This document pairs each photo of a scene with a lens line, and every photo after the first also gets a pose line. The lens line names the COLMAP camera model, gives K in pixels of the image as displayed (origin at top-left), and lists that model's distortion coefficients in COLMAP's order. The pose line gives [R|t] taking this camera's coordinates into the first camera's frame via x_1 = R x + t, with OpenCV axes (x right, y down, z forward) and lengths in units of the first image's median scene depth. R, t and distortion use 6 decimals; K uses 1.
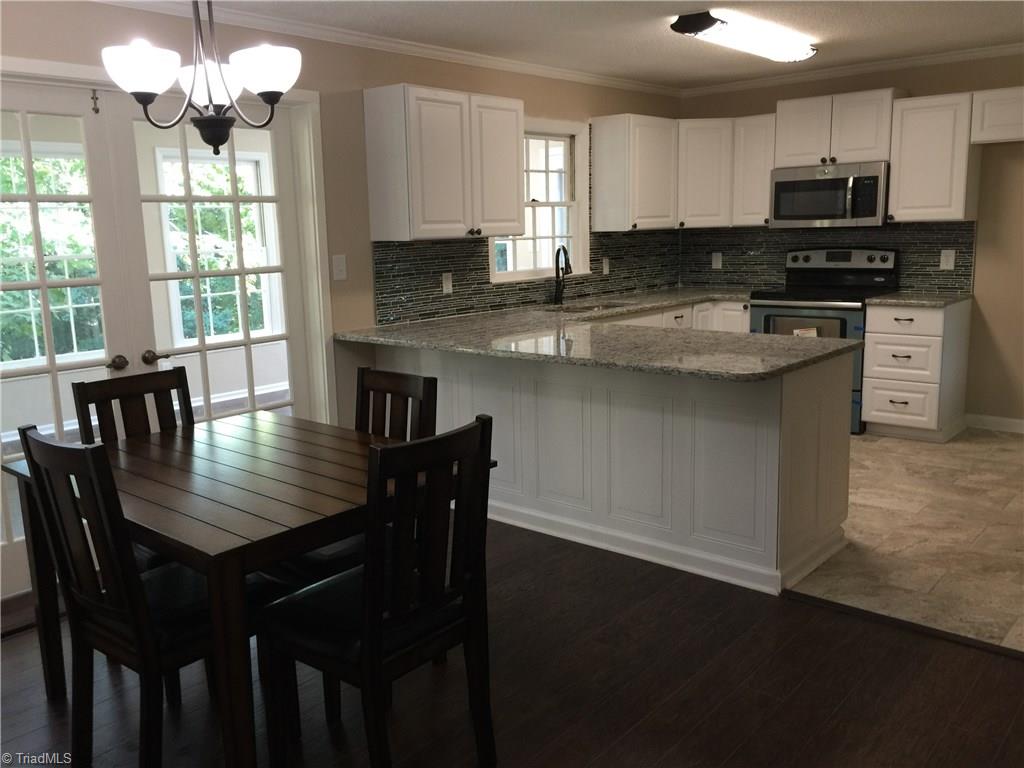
lens RADIAL K [[881.0, 0, 508.8], [0, 881.0, 368.7], [0, 0, 1]] dist [0.072593, -0.096461]
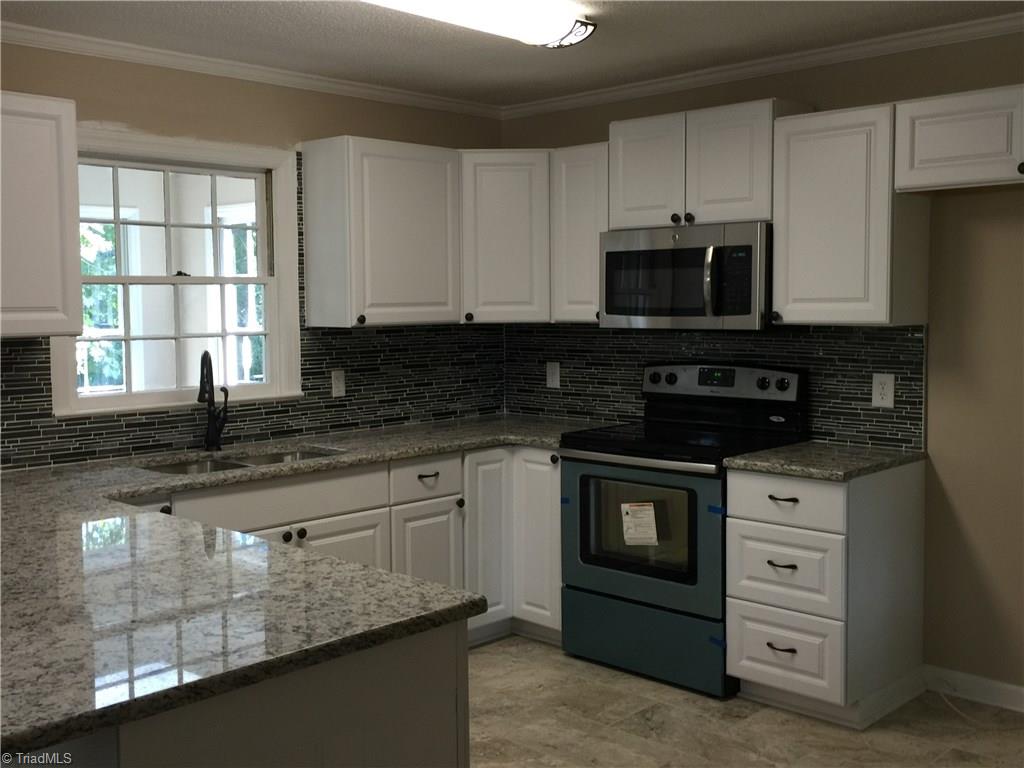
lens RADIAL K [[1098.6, 0, 508.6], [0, 1098.6, 359.4], [0, 0, 1]] dist [0.059416, -0.025597]
pose [[0.998762, 0.020497, -0.045335, 0.284062], [-0.025176, 0.994134, -0.105185, -0.061159], [0.042913, 0.106197, 0.993419, 0.279618]]
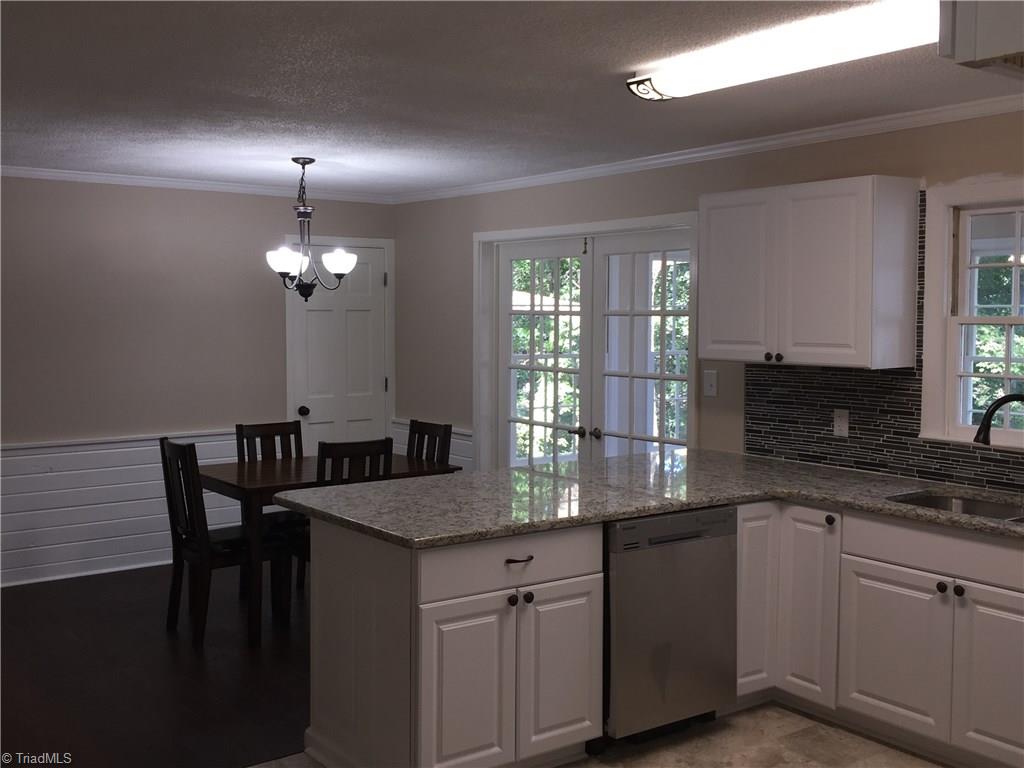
lens RADIAL K [[1098.6, 0, 508.6], [0, 1098.6, 359.4], [0, 0, 1]] dist [0.059416, -0.025597]
pose [[-0.220803, 0.068336, -0.972921, 0.802759], [-0.154820, 0.982439, 0.104141, -0.181003], [0.962952, 0.173622, -0.206346, 0.807422]]
